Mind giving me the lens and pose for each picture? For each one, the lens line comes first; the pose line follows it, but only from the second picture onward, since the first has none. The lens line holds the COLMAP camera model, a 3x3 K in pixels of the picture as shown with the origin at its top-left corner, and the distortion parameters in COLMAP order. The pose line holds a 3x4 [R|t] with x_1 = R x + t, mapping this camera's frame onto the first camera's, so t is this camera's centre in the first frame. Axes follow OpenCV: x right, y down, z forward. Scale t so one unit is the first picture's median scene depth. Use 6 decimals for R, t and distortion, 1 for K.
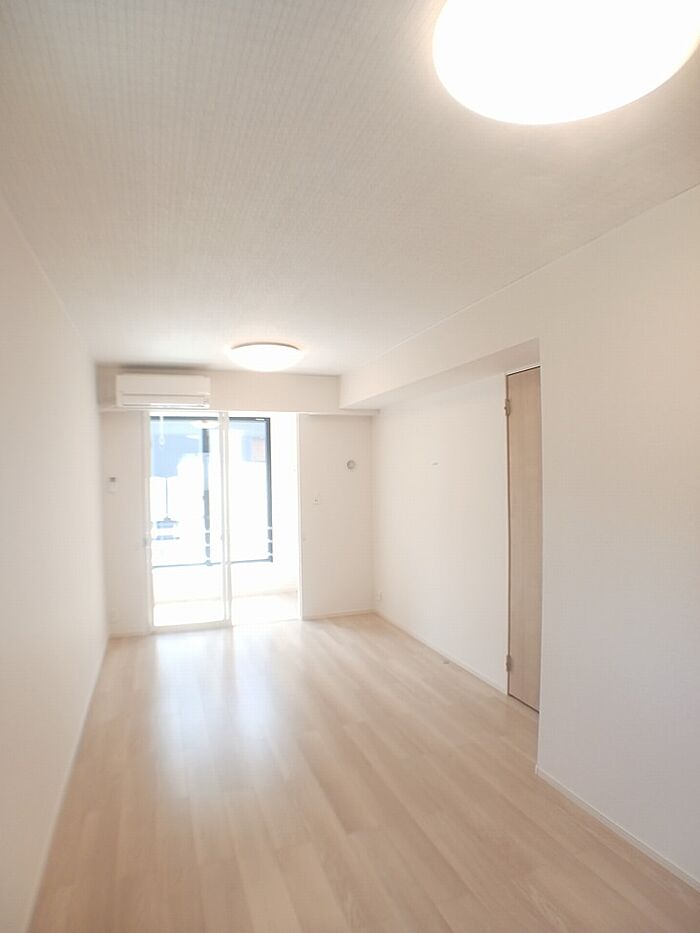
lens RADIAL K [[737.9, 0, 350.0], [0, 737.9, 466.5], [0, 0, 1]] dist [0.012961, 0.002362]
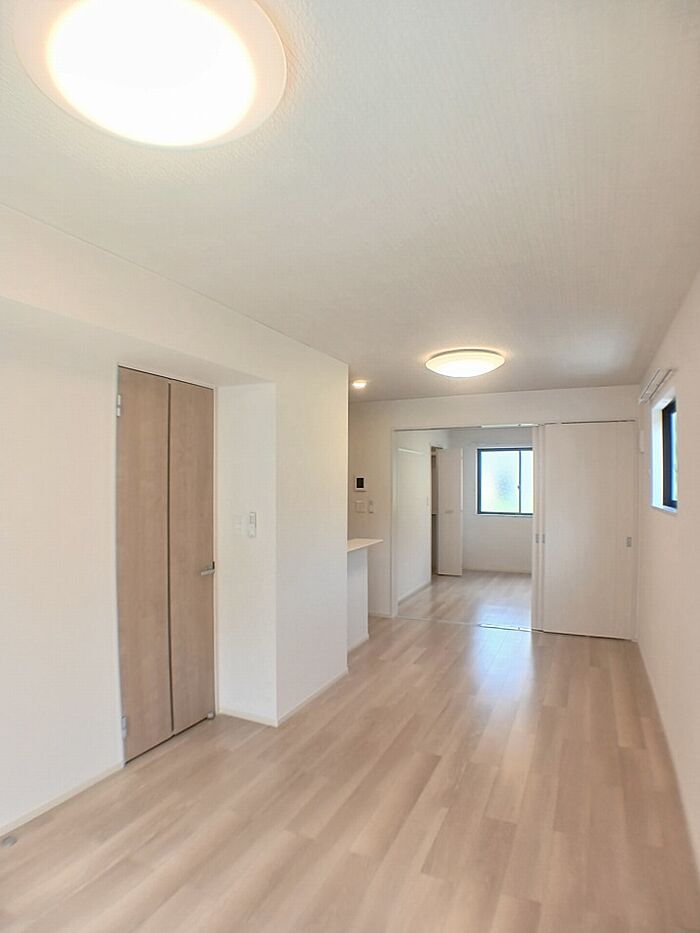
lens RADIAL K [[737.9, 0, 350.0], [0, 737.9, 466.5], [0, 0, 1]] dist [0.012961, 0.002362]
pose [[-0.833085, 0.026089, 0.552529, -0.489330], [-0.003626, 0.998608, -0.052619, 0.040040], [-0.553133, -0.045840, -0.831831, 1.775450]]
